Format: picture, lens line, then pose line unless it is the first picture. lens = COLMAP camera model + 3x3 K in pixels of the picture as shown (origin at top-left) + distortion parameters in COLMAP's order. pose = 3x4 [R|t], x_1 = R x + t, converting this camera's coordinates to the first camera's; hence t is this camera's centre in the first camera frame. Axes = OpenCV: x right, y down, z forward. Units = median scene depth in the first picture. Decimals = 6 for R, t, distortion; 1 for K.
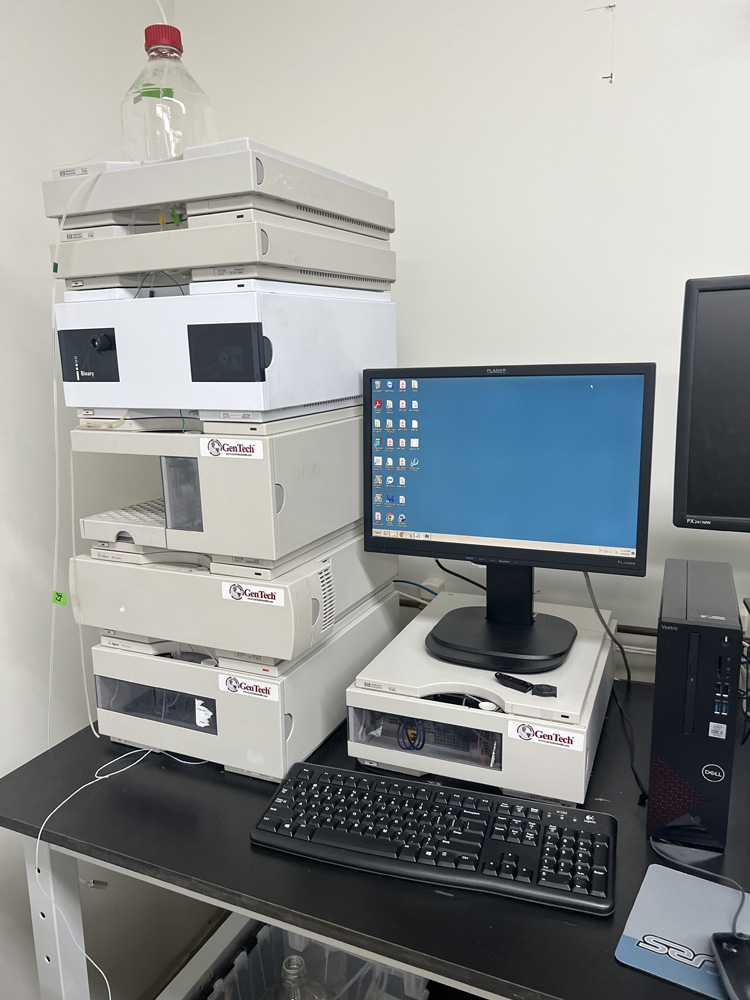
lens RADIAL K [[752.7, 0, 375.0], [0, 752.7, 500.0], [0, 0, 1]] dist [0.075312, -0.102879]
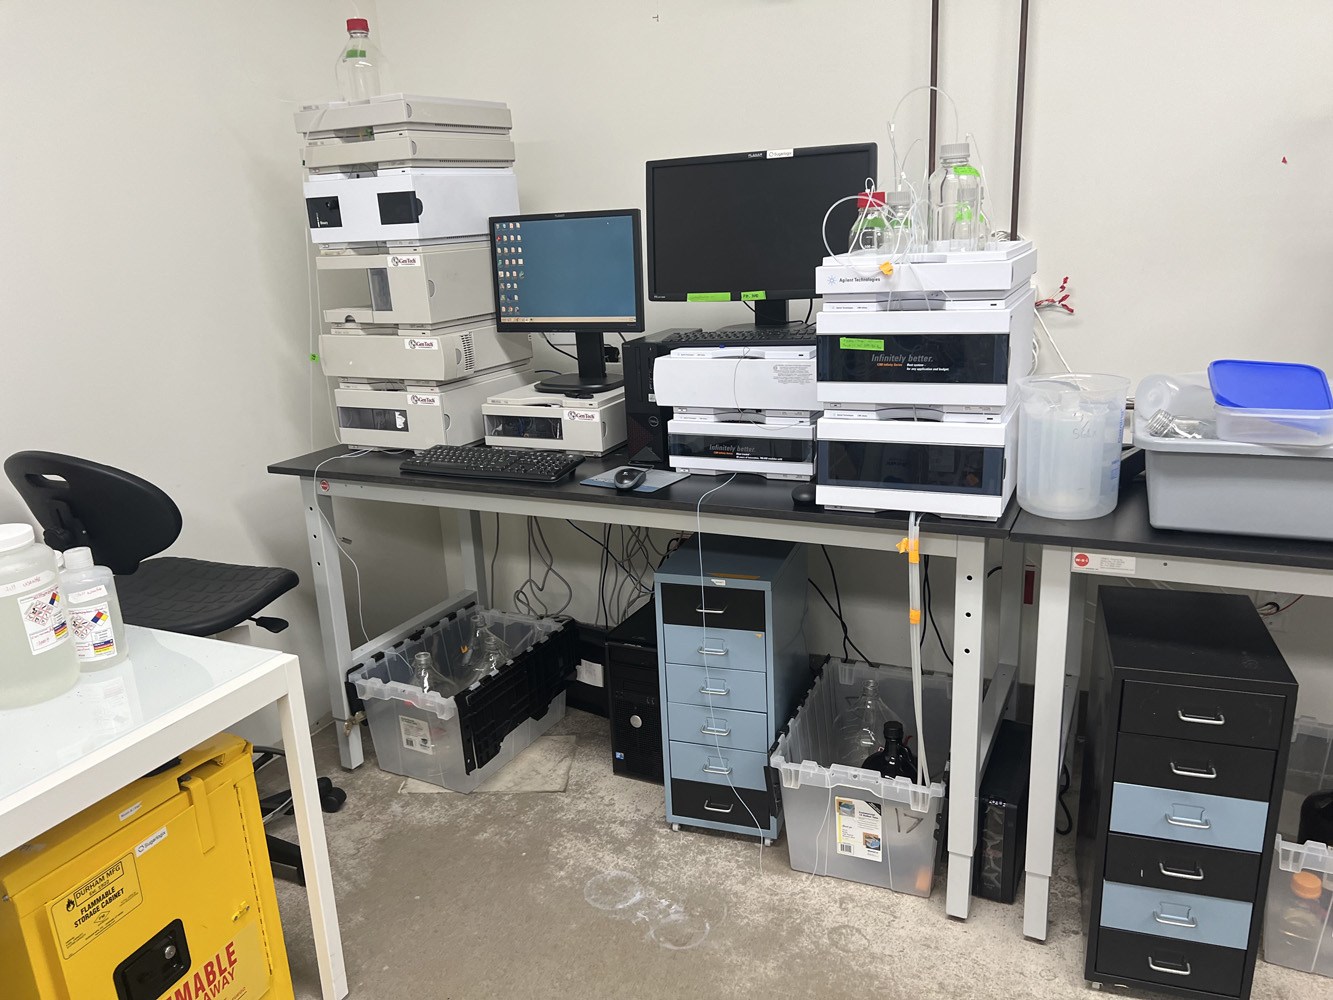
lens RADIAL K [[1003.4, 0, 666.0], [0, 1003.4, 490.5], [0, 0, 1]] dist [0.075312, -0.102879]
pose [[0.999392, -0.021458, -0.027484, 0.459984], [0.023448, 0.996963, 0.074261, 0.293048], [0.025807, -0.074860, 0.996860, -1.353468]]
